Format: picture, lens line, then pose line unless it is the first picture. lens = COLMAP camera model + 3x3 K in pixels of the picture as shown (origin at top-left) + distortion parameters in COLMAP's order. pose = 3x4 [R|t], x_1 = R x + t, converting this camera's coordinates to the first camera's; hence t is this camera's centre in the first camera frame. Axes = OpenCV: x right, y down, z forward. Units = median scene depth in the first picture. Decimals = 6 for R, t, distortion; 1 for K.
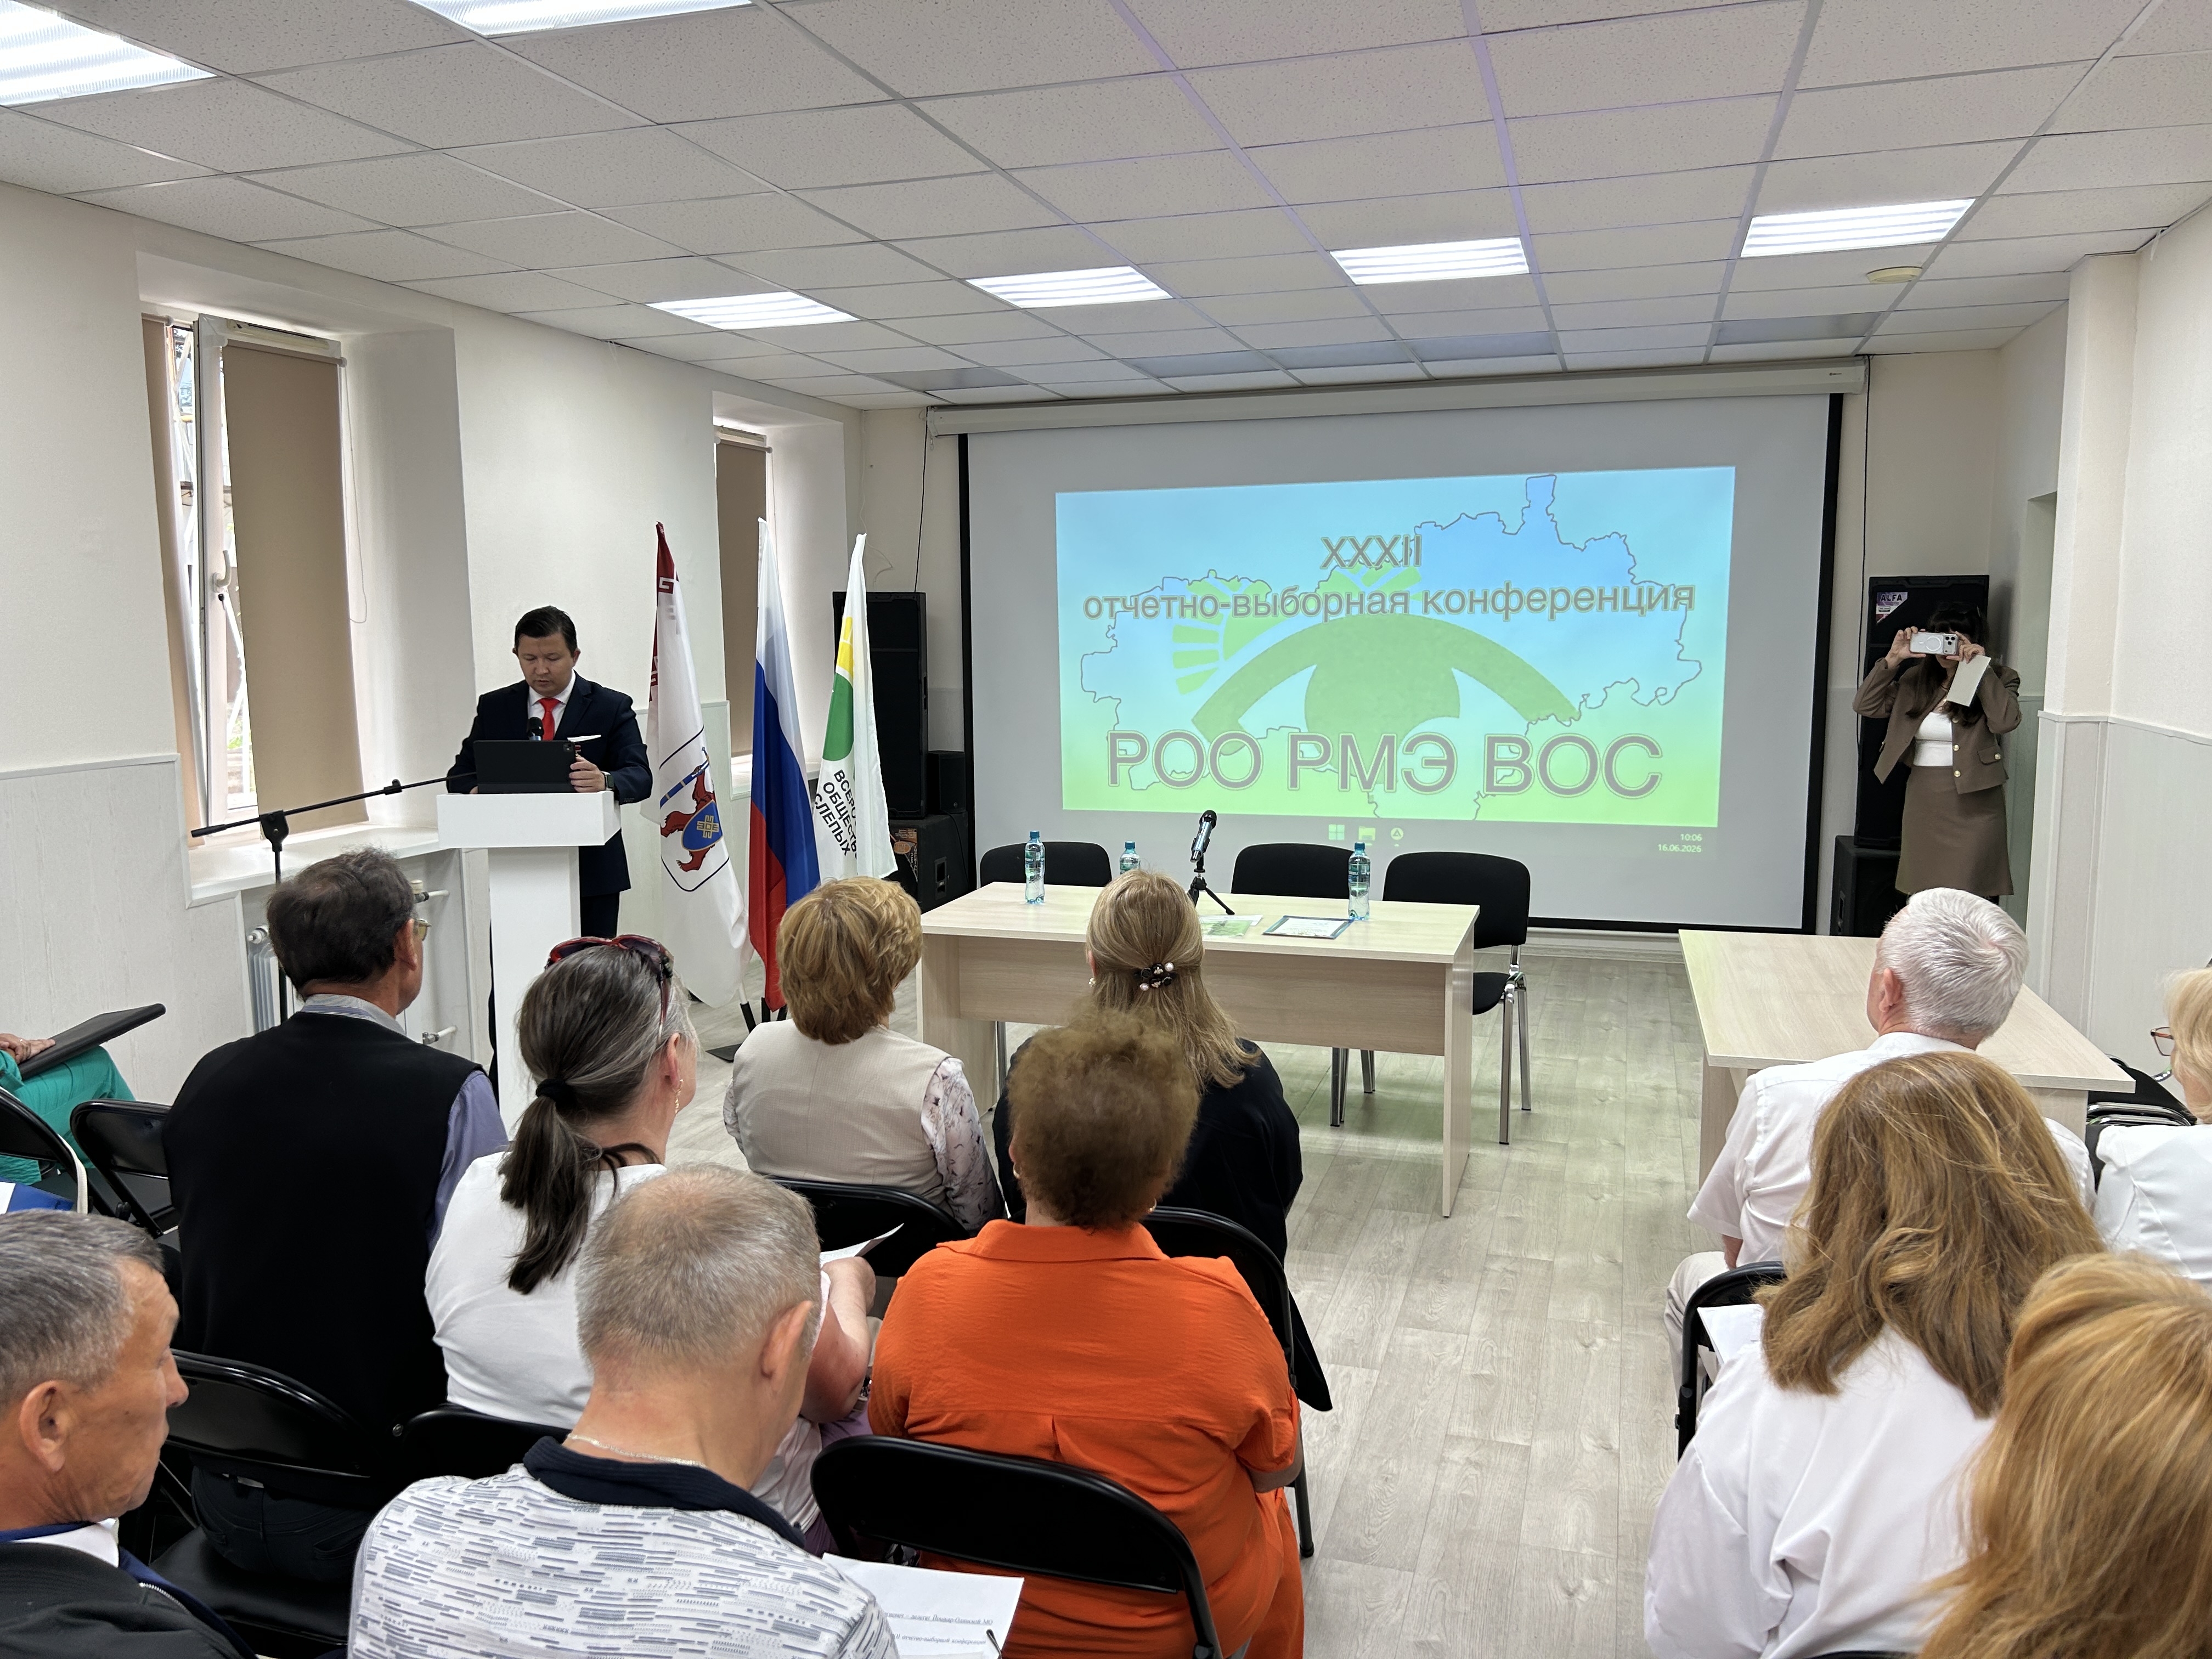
lens RADIAL K [[1697.8, 0, 1106.0], [0, 1697.8, 829.5], [0, 0, 1]] dist [0.174951, -0.407566]
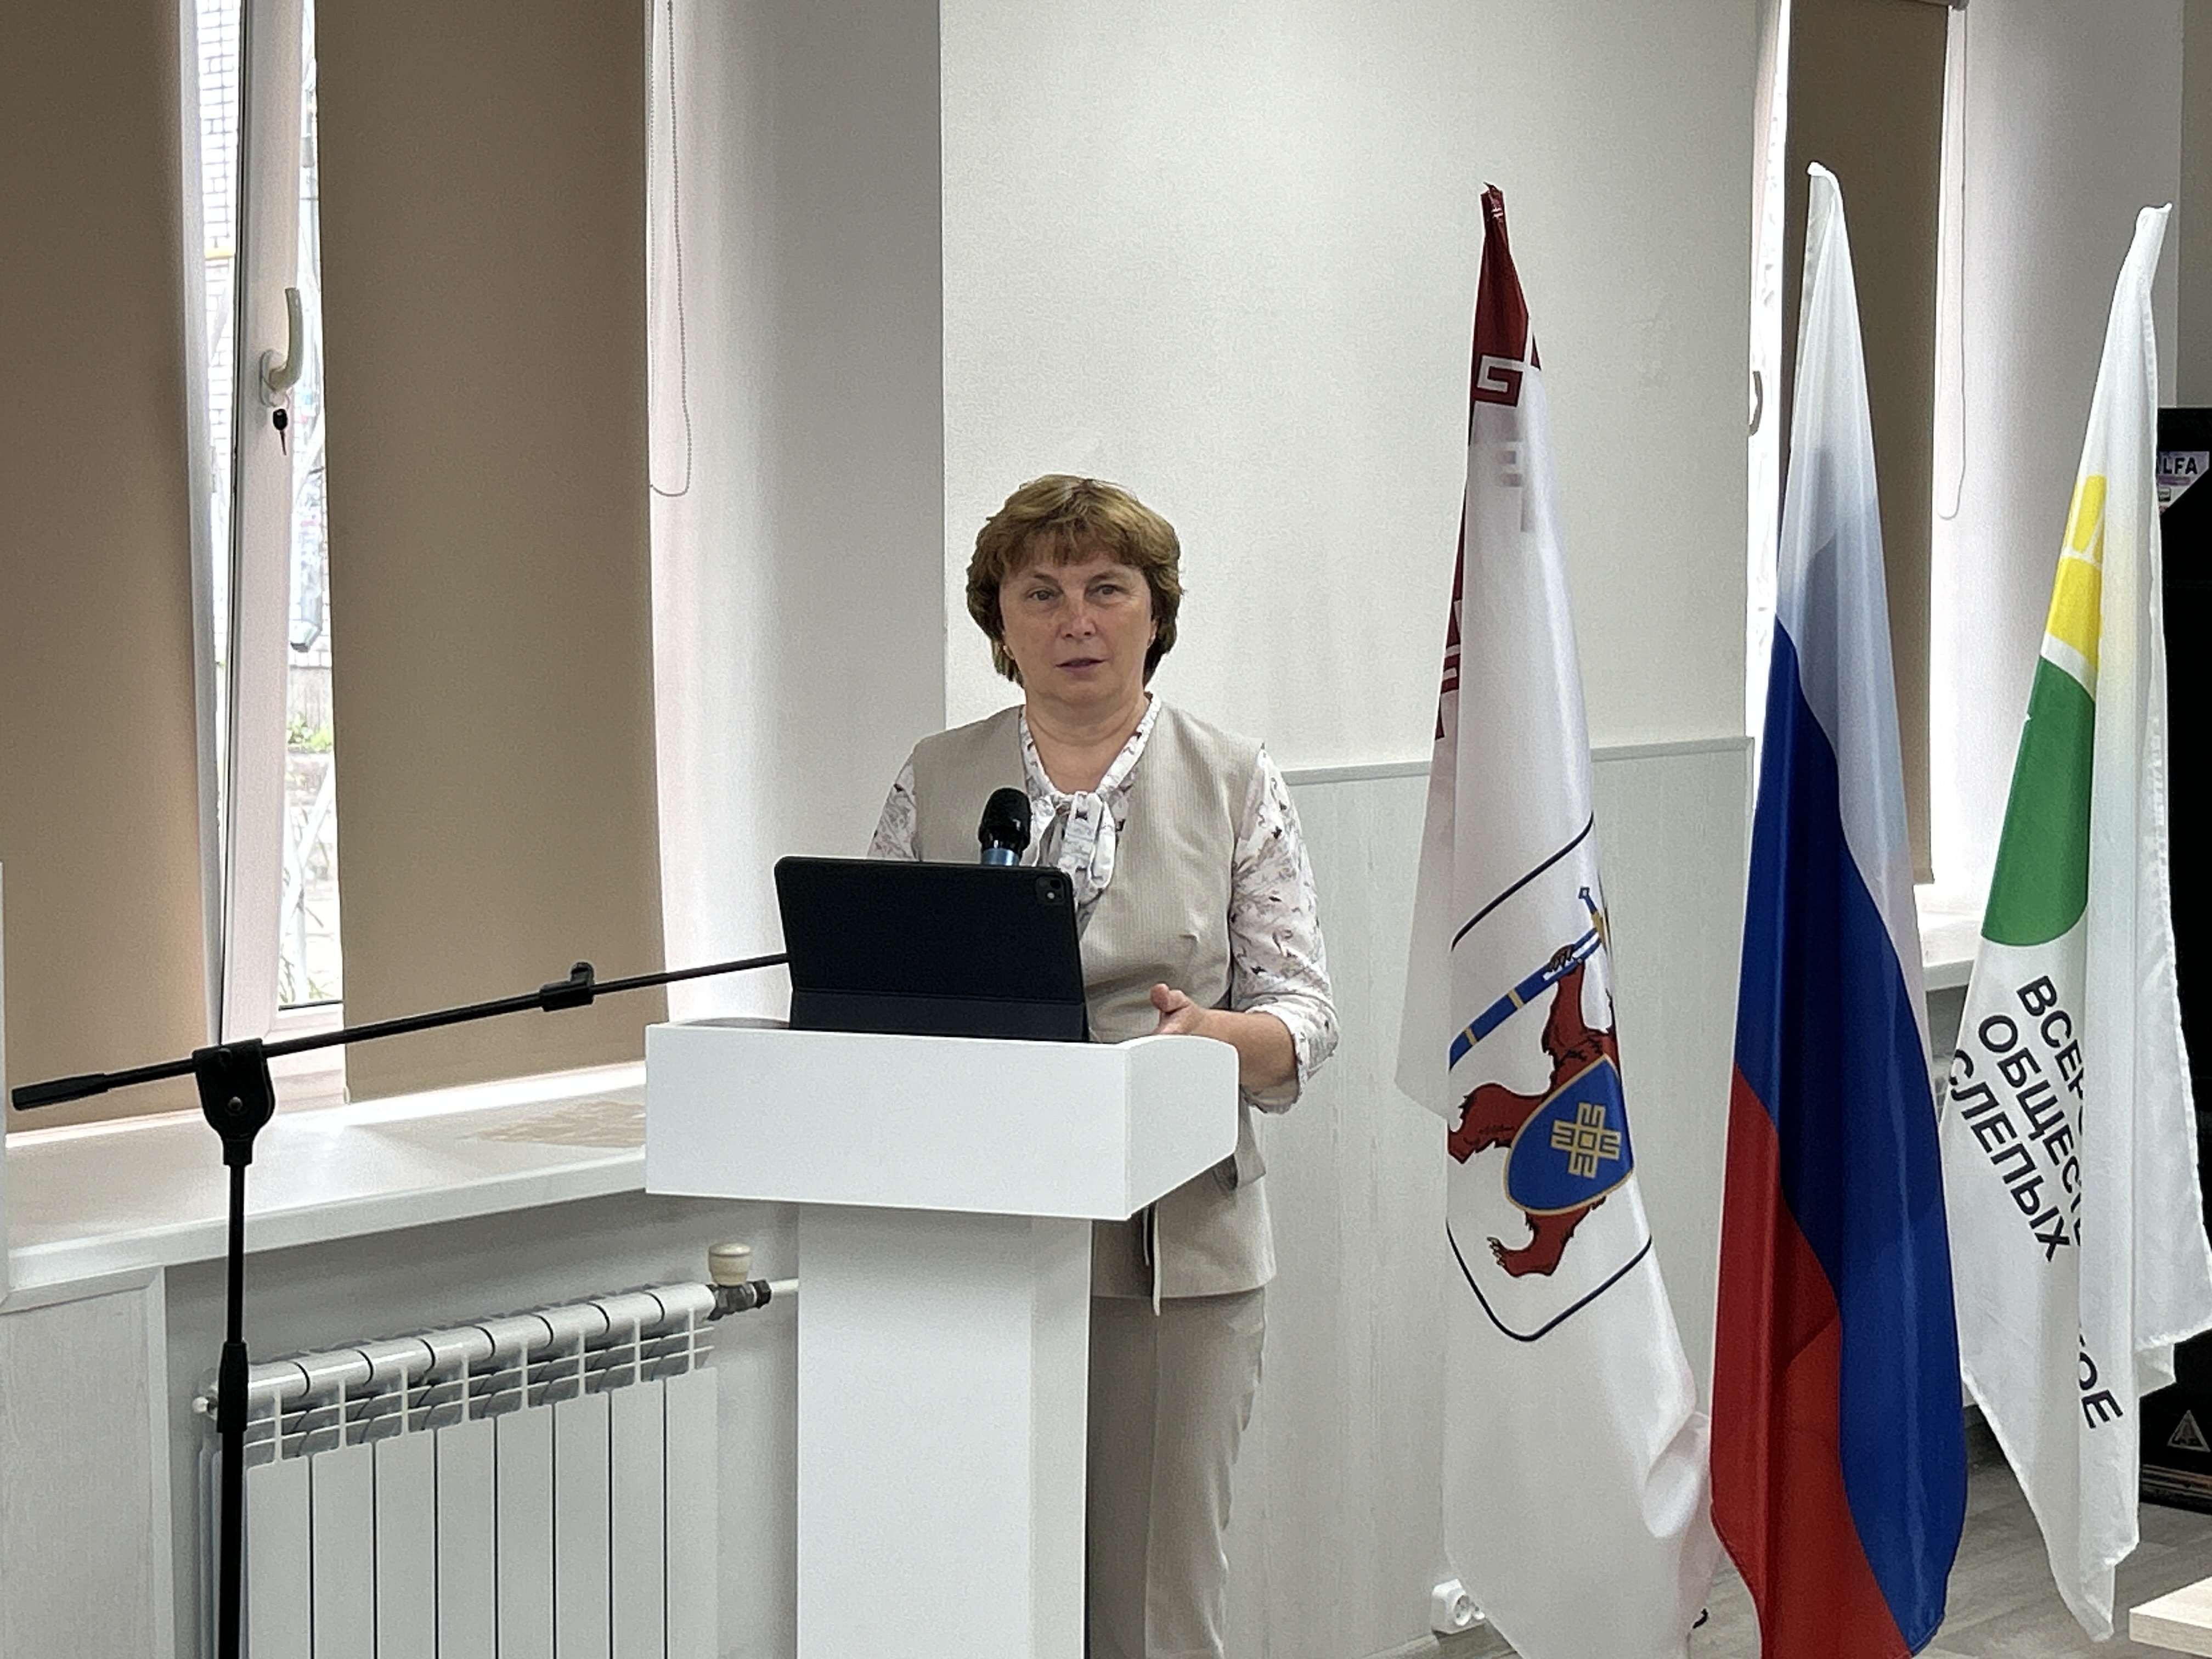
lens RADIAL K [[3953.1, 0, 1106.0], [0, 3953.1, 829.5], [0, 0, 1]] dist [0.357659, -1.866799]
pose [[0.899613, 0.038653, -0.434975, 0.003497], [-0.059243, 0.997669, -0.033869, -0.023006], [0.432652, 0.056238, 0.899805, 0.241170]]
